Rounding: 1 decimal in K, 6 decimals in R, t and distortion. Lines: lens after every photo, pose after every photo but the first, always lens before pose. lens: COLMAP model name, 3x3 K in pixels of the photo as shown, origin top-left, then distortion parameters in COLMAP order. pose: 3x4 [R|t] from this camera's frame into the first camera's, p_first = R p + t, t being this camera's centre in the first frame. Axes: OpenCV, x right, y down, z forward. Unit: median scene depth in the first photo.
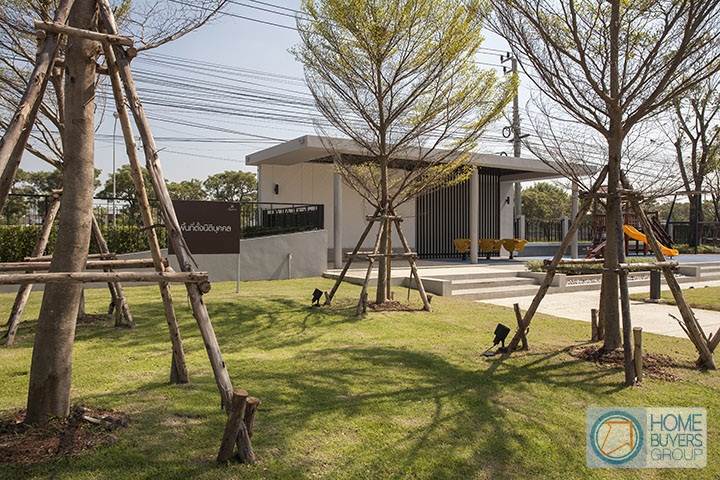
lens RADIAL K [[552.7, 0, 360.0], [0, 552.7, 240.0], [0, 0, 1]] dist [0.003162, 0.002978]
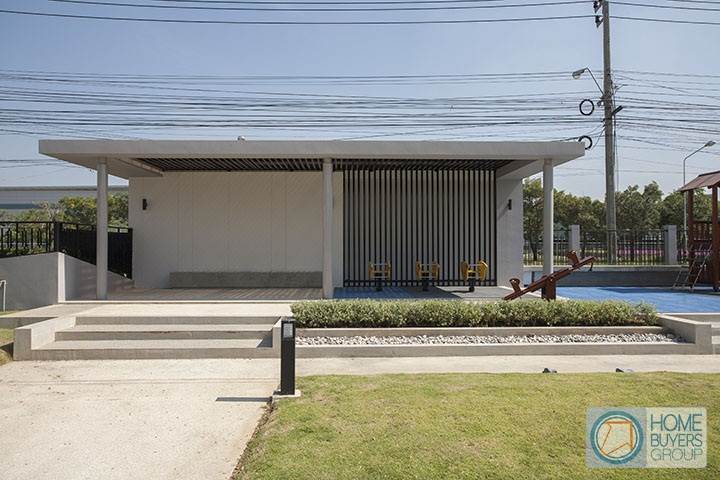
lens RADIAL K [[552.7, 0, 360.0], [0, 552.7, 240.0], [0, 0, 1]] dist [0.003162, 0.002978]
pose [[0.861717, -0.004675, -0.507367, 0.367147], [-0.004292, 0.999855, -0.016502, -0.012041], [0.507371, 0.016398, 0.861572, 0.241453]]
